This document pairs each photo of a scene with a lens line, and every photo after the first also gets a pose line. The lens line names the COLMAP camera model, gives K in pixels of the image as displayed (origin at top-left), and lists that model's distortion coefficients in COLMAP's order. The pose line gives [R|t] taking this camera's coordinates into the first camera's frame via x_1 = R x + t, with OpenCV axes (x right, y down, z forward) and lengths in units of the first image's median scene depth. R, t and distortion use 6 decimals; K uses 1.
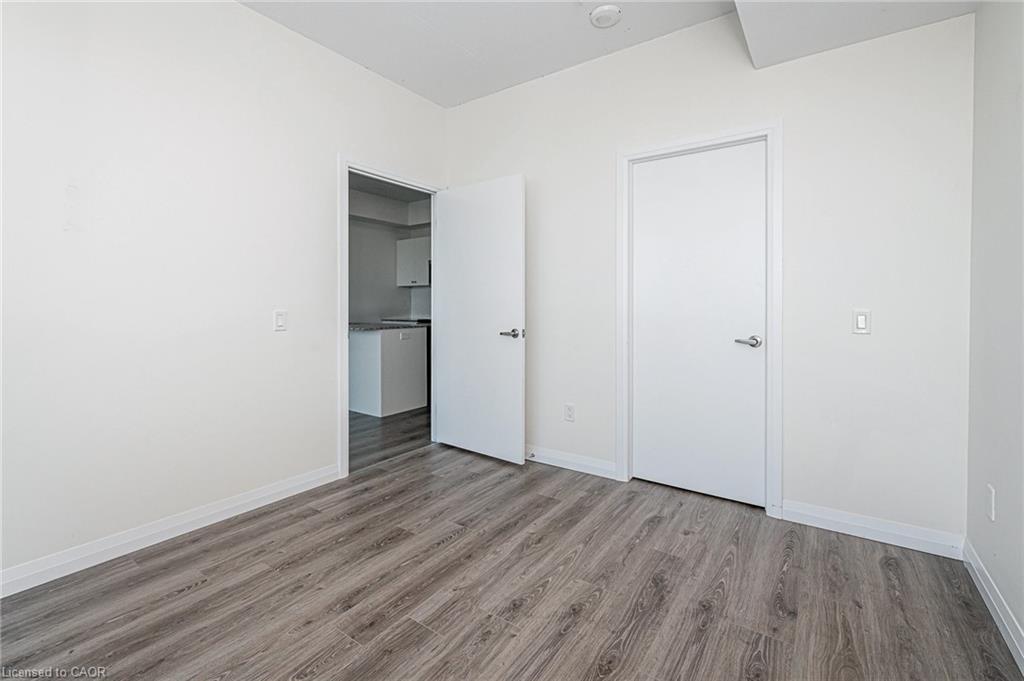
lens RADIAL K [[444.1, 0, 496.7], [0, 444.1, 318.7], [0, 0, 1]] dist [0.000503, -0.000147]
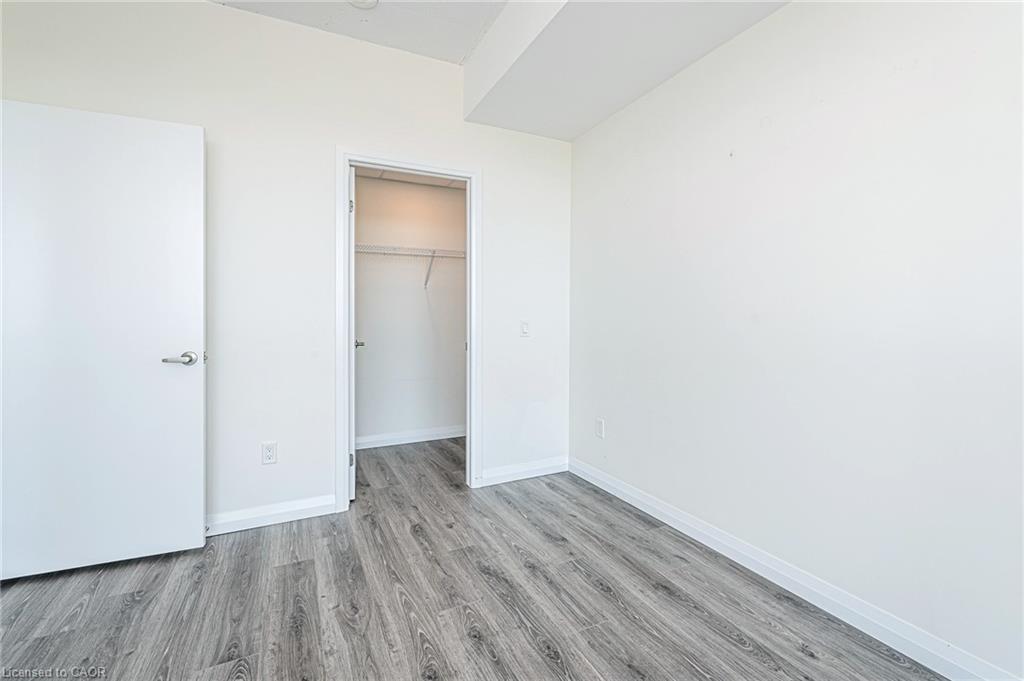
lens RADIAL K [[444.1, 0, 496.7], [0, 444.1, 318.7], [0, 0, 1]] dist [0.000503, -0.000147]
pose [[0.488225, 0.001190, 0.872717, -0.420159], [0.030617, 0.999360, -0.018491, -0.001469], [-0.872181, 0.035747, 0.487876, 0.316567]]
